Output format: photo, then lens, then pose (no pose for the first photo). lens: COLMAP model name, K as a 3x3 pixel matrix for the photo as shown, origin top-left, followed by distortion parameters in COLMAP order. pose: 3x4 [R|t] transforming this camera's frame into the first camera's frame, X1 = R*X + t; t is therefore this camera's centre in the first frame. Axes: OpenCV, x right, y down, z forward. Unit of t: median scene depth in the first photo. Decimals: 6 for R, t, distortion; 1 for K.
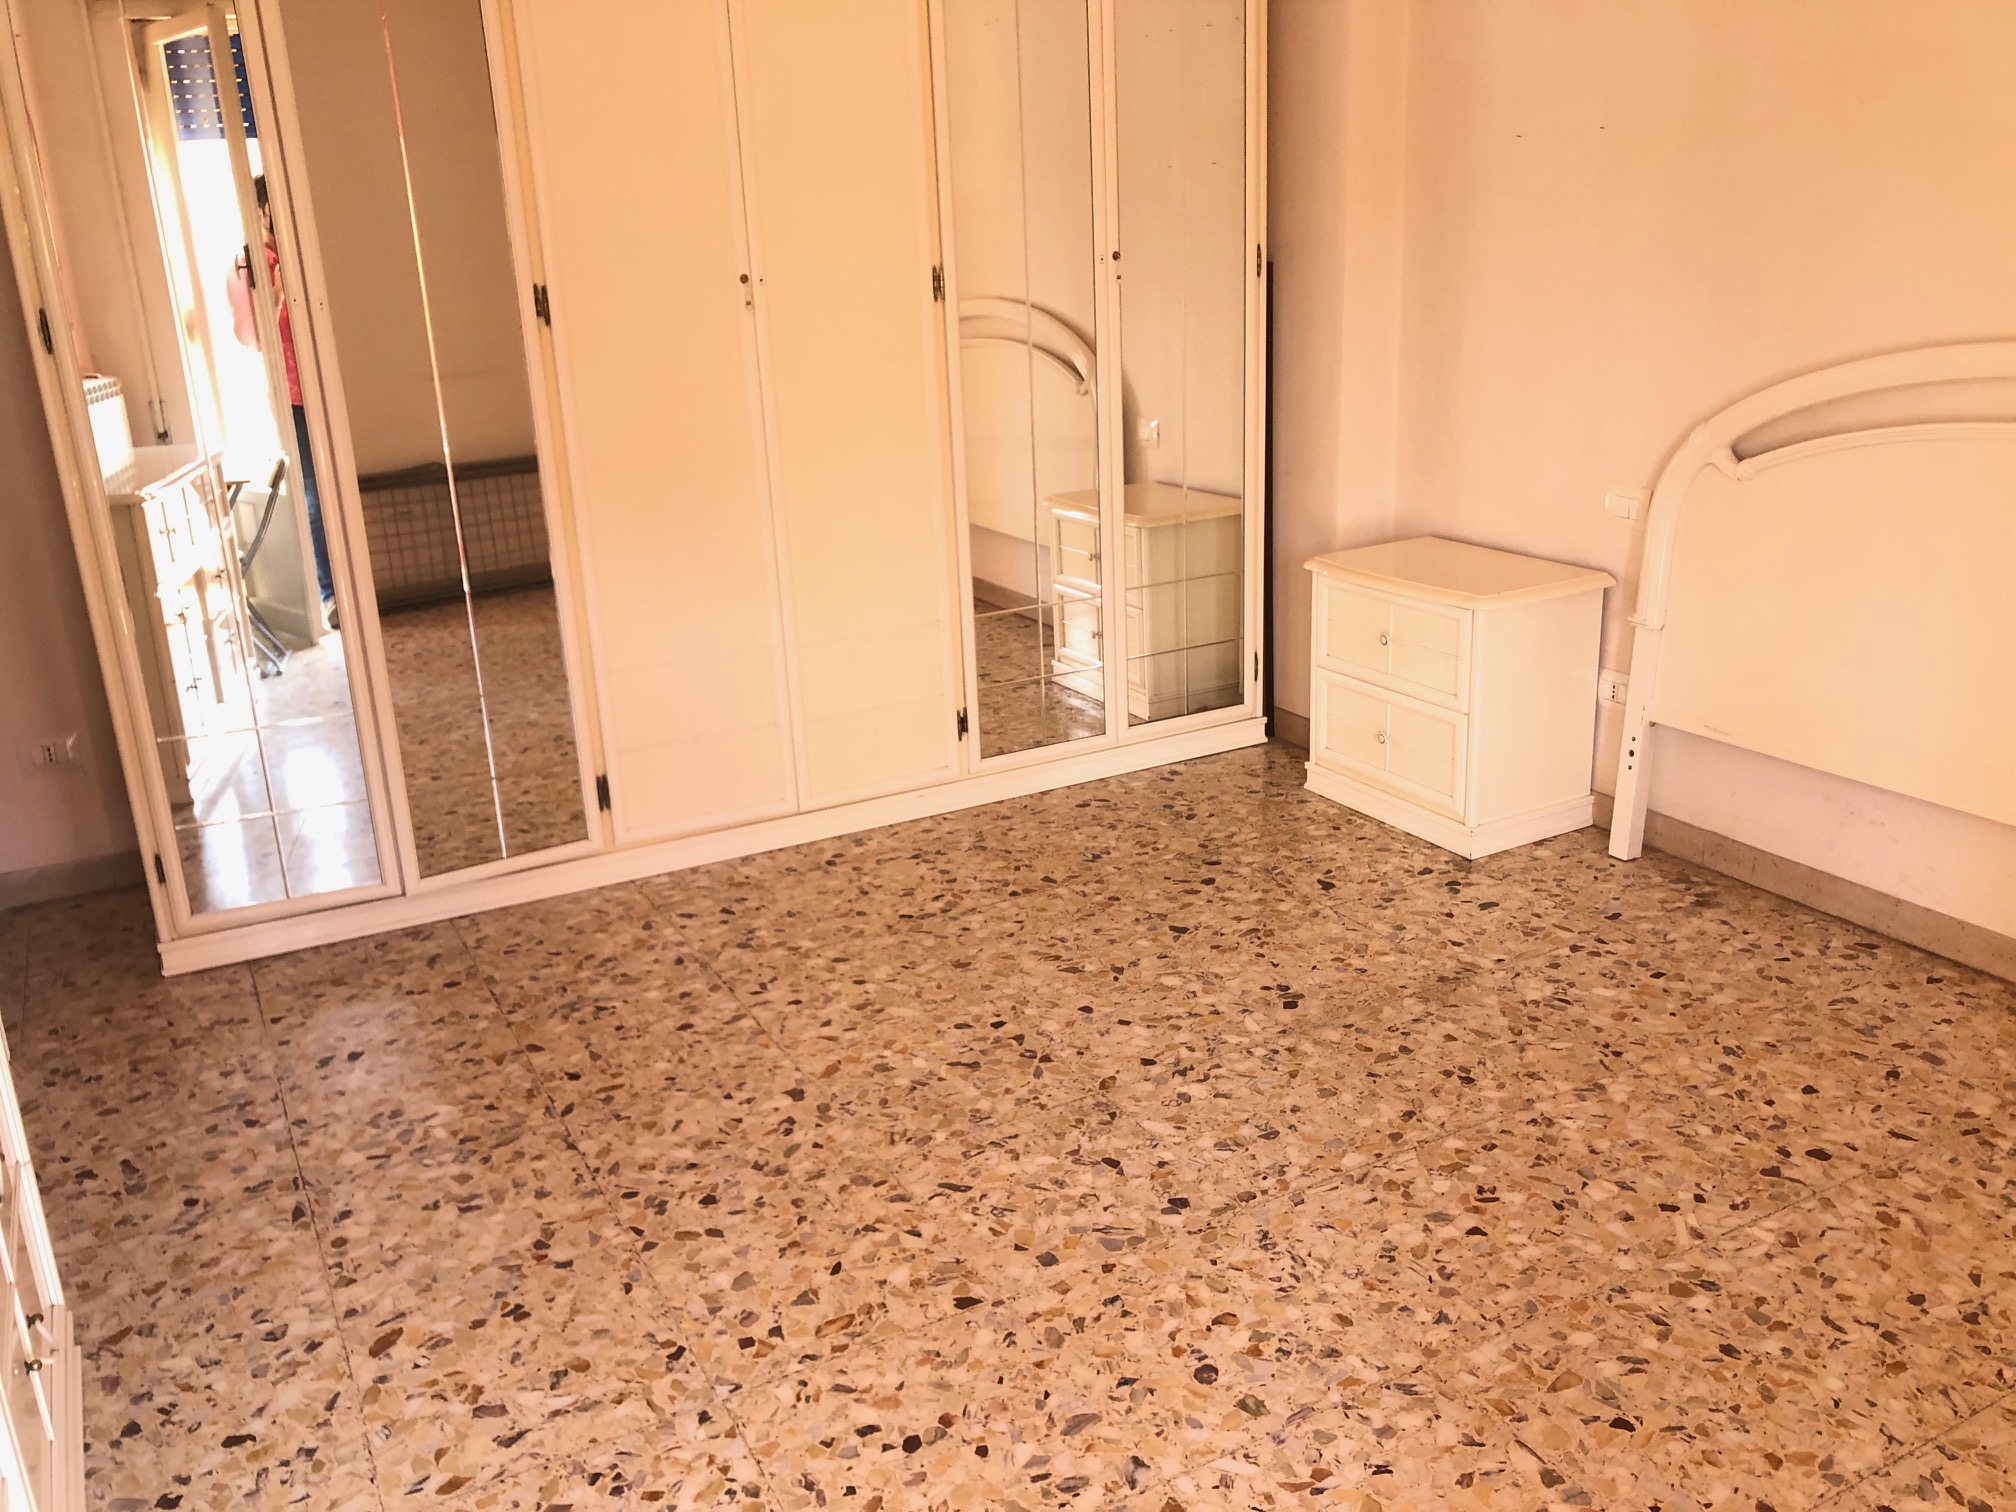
lens RADIAL K [[1671.6, 0, 1013.2], [0, 1671.6, 738.8], [0, 0, 1]] dist [0.067661, -0.068886]
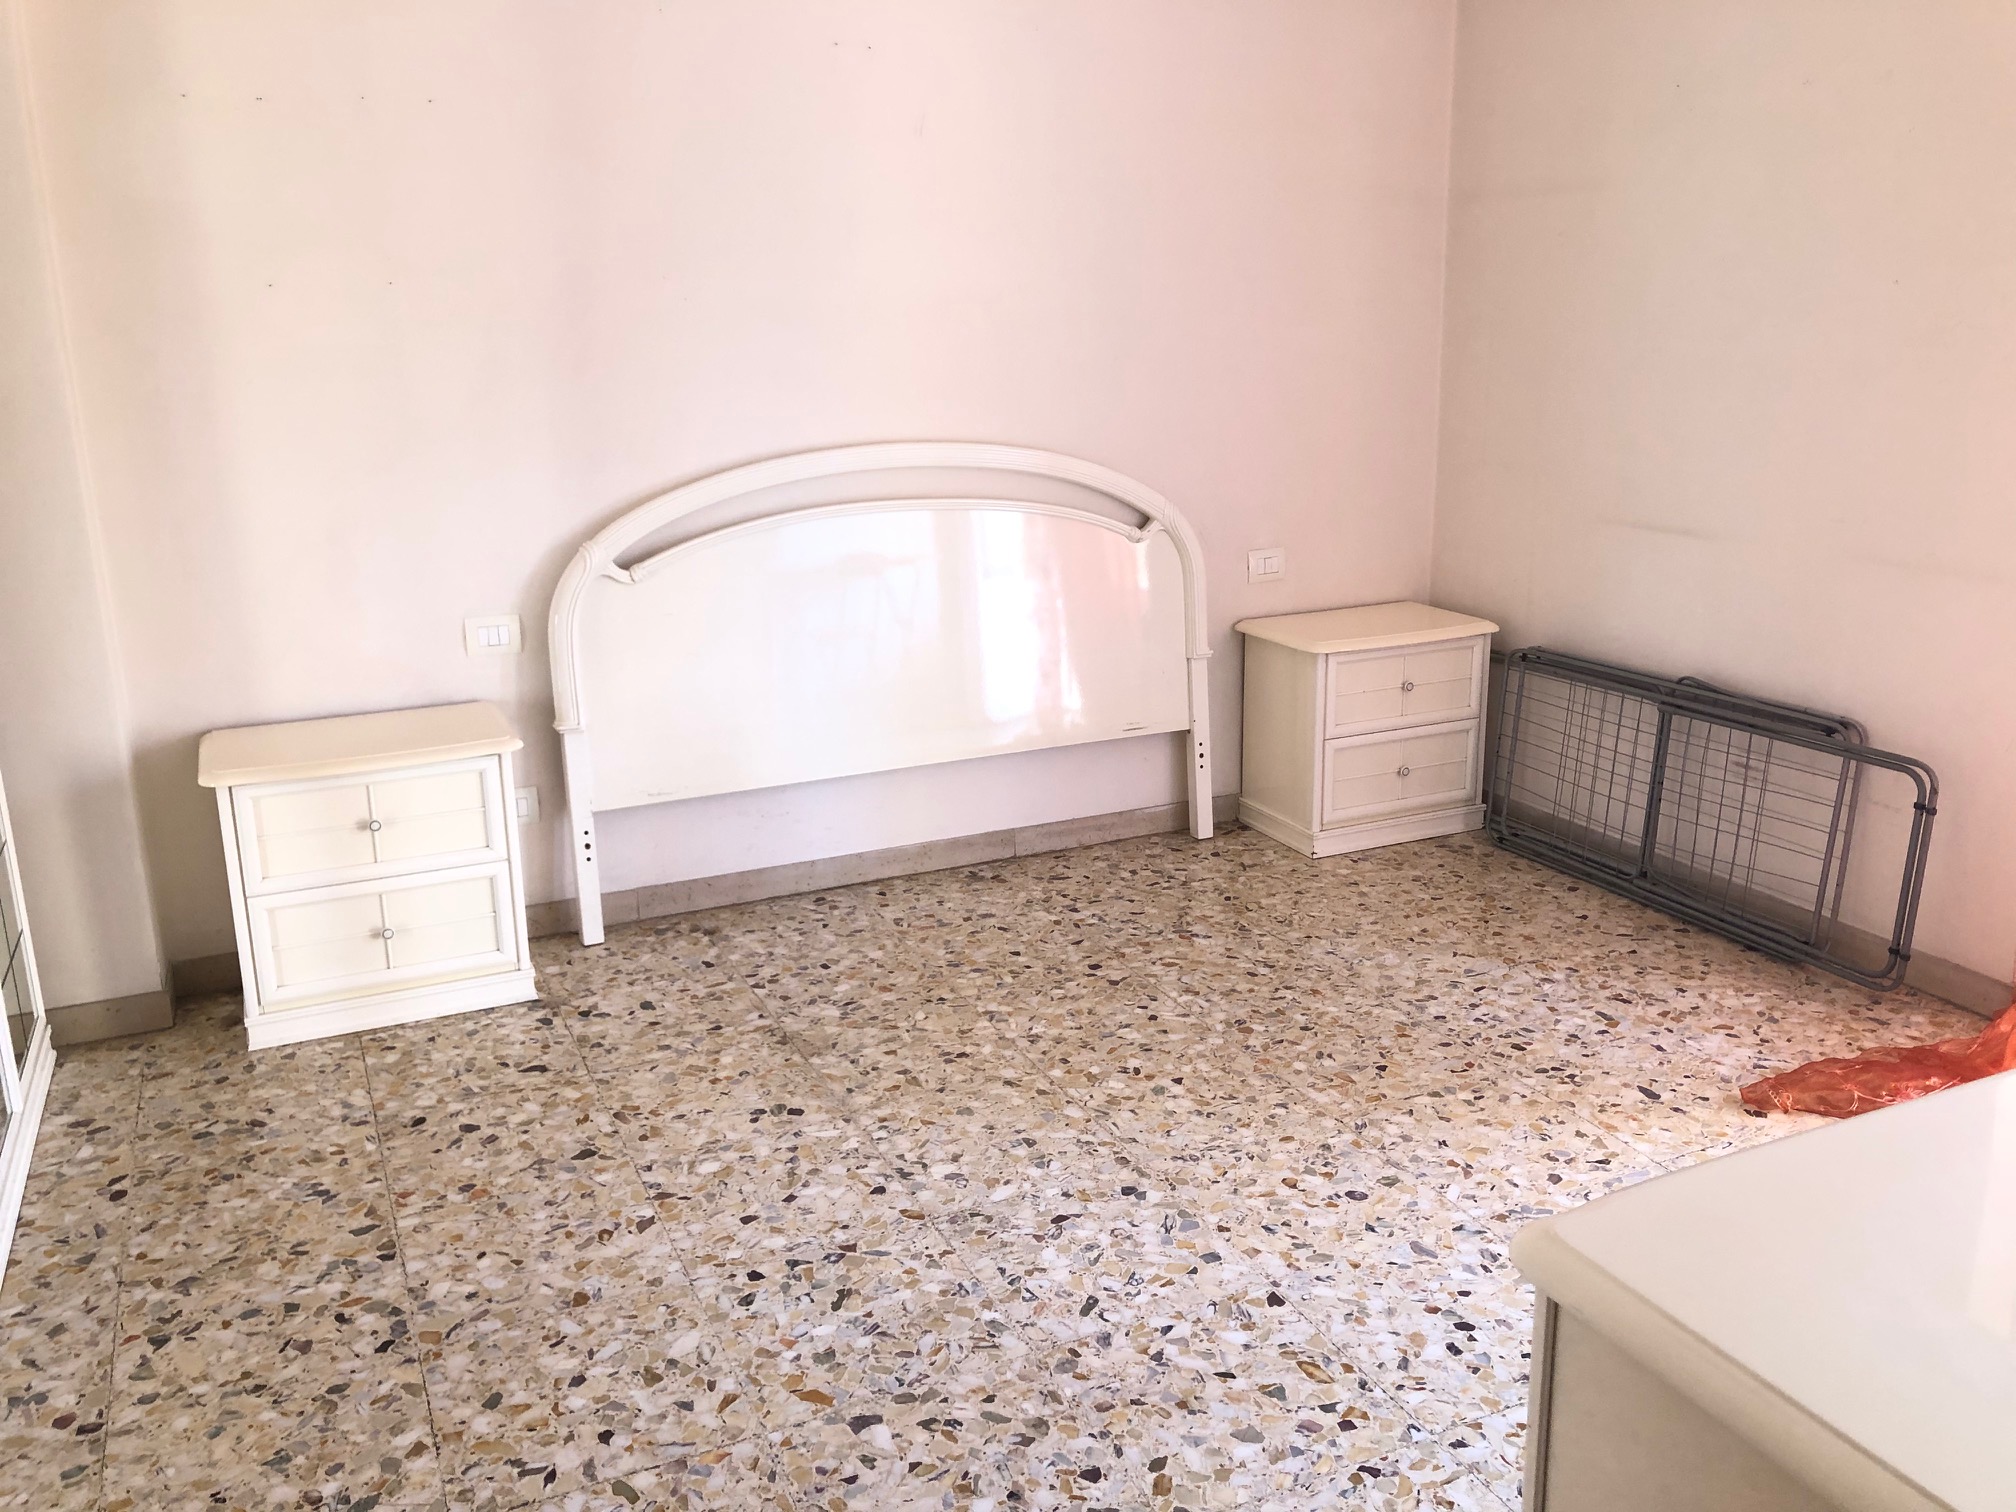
lens RADIAL K [[1671.6, 0, 1019.9], [0, 1671.6, 766.5], [0, 0, 1]] dist [0.067661, -0.068886]
pose [[0.057379, -0.233887, 0.970569, -0.769488], [0.311364, 0.927874, 0.205190, -0.203884], [-0.948557, 0.290426, 0.126064, 0.679981]]
